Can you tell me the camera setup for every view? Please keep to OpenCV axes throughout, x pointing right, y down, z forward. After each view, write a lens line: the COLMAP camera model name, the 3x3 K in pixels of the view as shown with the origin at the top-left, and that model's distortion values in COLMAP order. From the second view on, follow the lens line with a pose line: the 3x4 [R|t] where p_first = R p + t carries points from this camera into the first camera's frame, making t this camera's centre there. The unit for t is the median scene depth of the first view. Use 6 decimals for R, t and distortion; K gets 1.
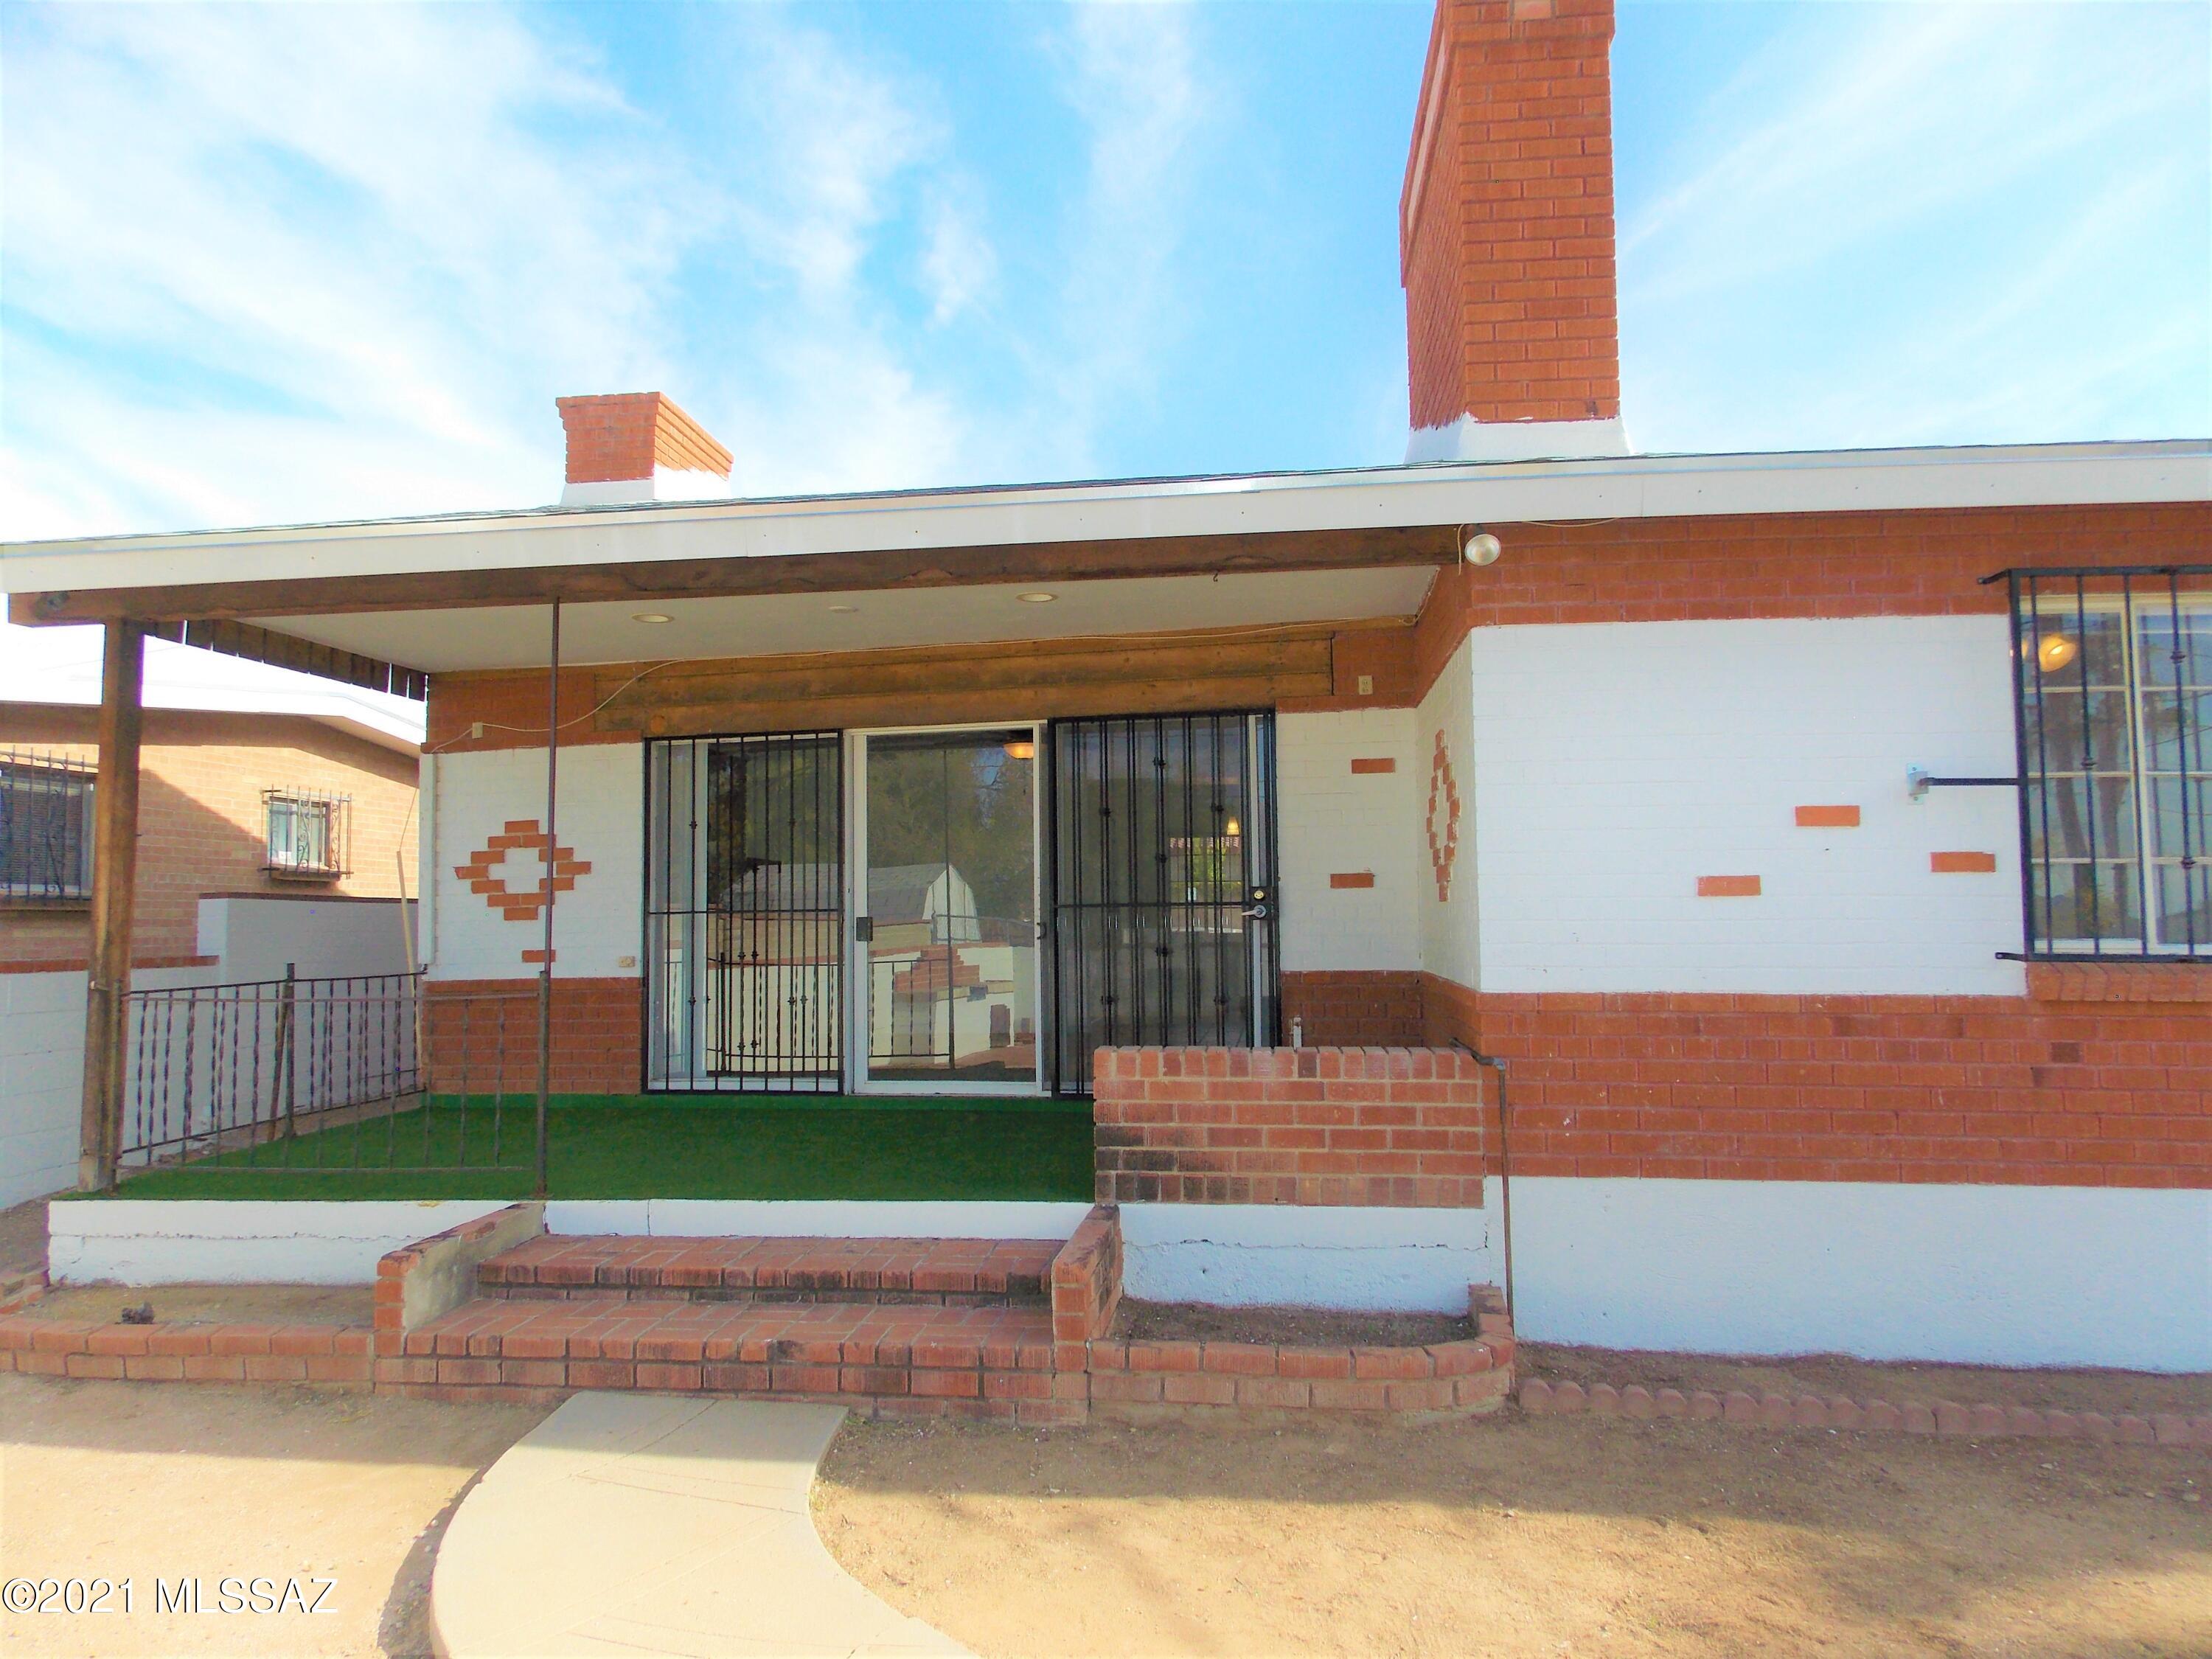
lens RADIAL K [[1464.4, 0, 1106.0], [0, 1464.4, 820.9], [0, 0, 1]] dist [0.012876, -0.015173]
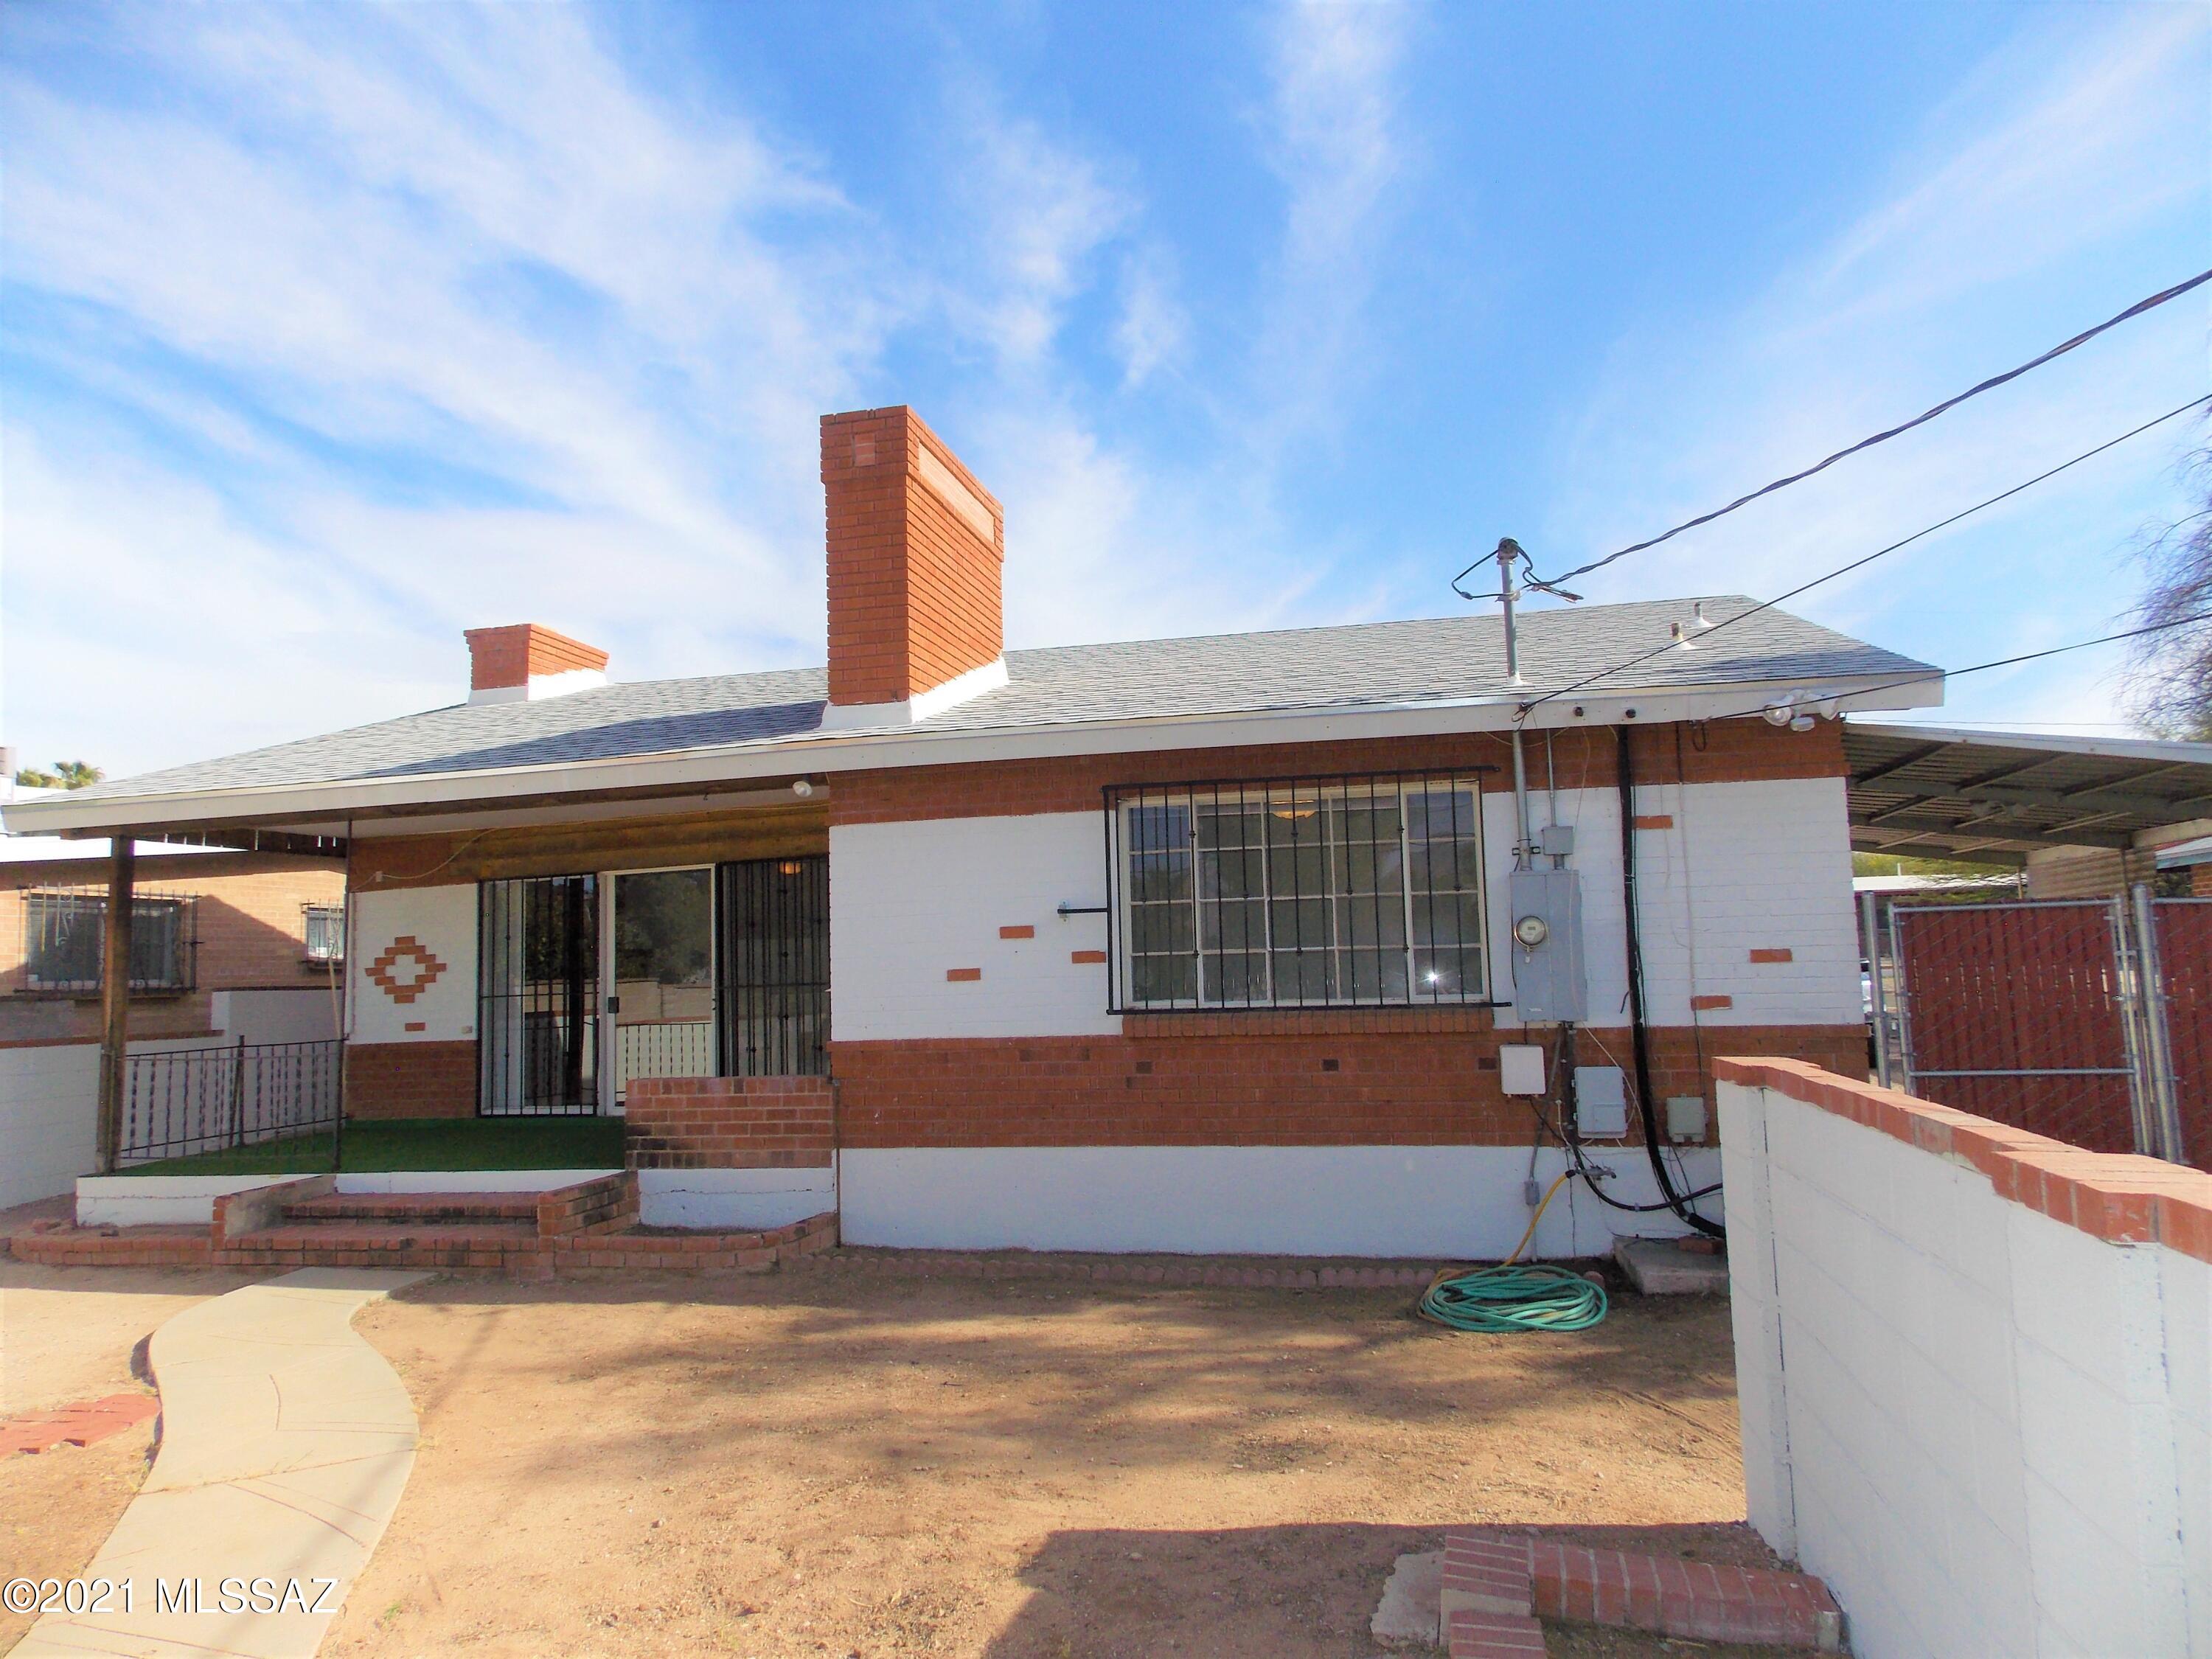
lens RADIAL K [[1464.4, 0, 1099.8], [0, 1464.4, 817.8], [0, 0, 1]] dist [0.012876, -0.015173]
pose [[0.993416, -0.036158, -0.108707, 0.662972], [0.032464, 0.998840, -0.035558, -0.062929], [0.109867, 0.031794, 0.993438, -0.584337]]
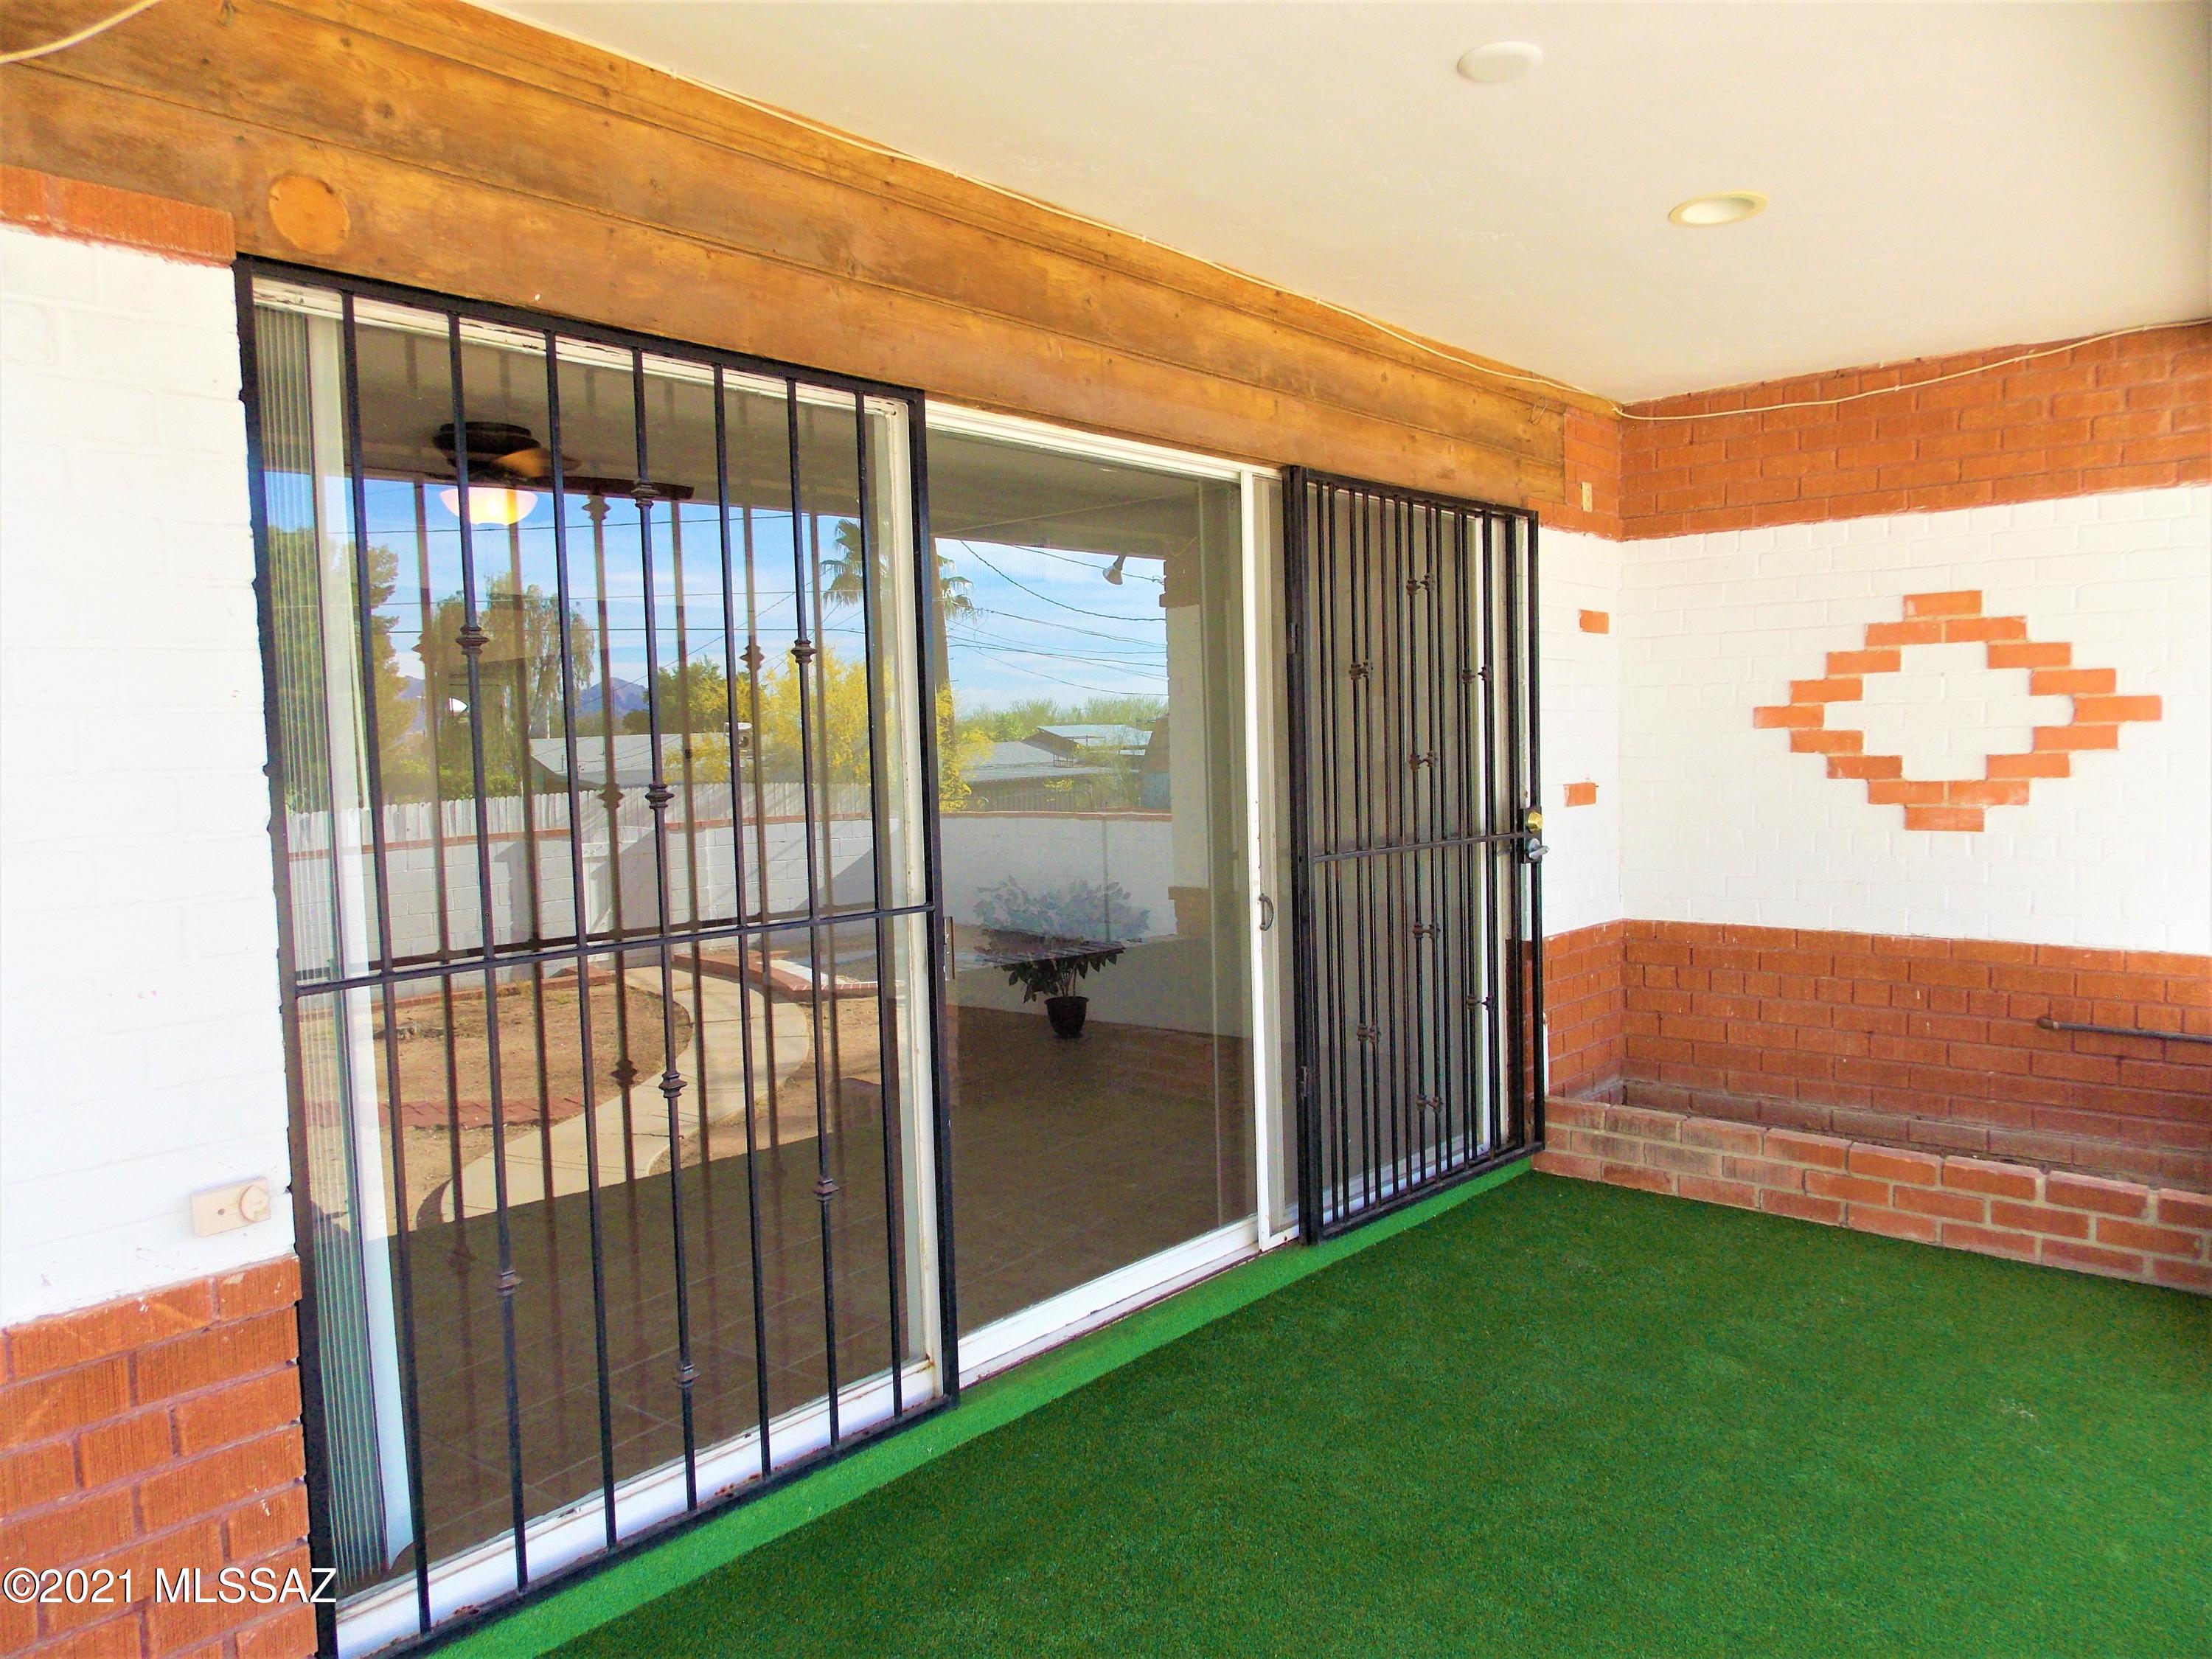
lens RADIAL K [[1464.4, 0, 1111.4], [0, 1464.4, 830.0], [0, 0, 1]] dist [0.012876, -0.015173]
pose [[0.495346, -0.051476, 0.867169, -0.620587], [-0.044889, 0.995392, 0.084729, 0.012279], [-0.867535, -0.080896, 0.490753, 1.033814]]
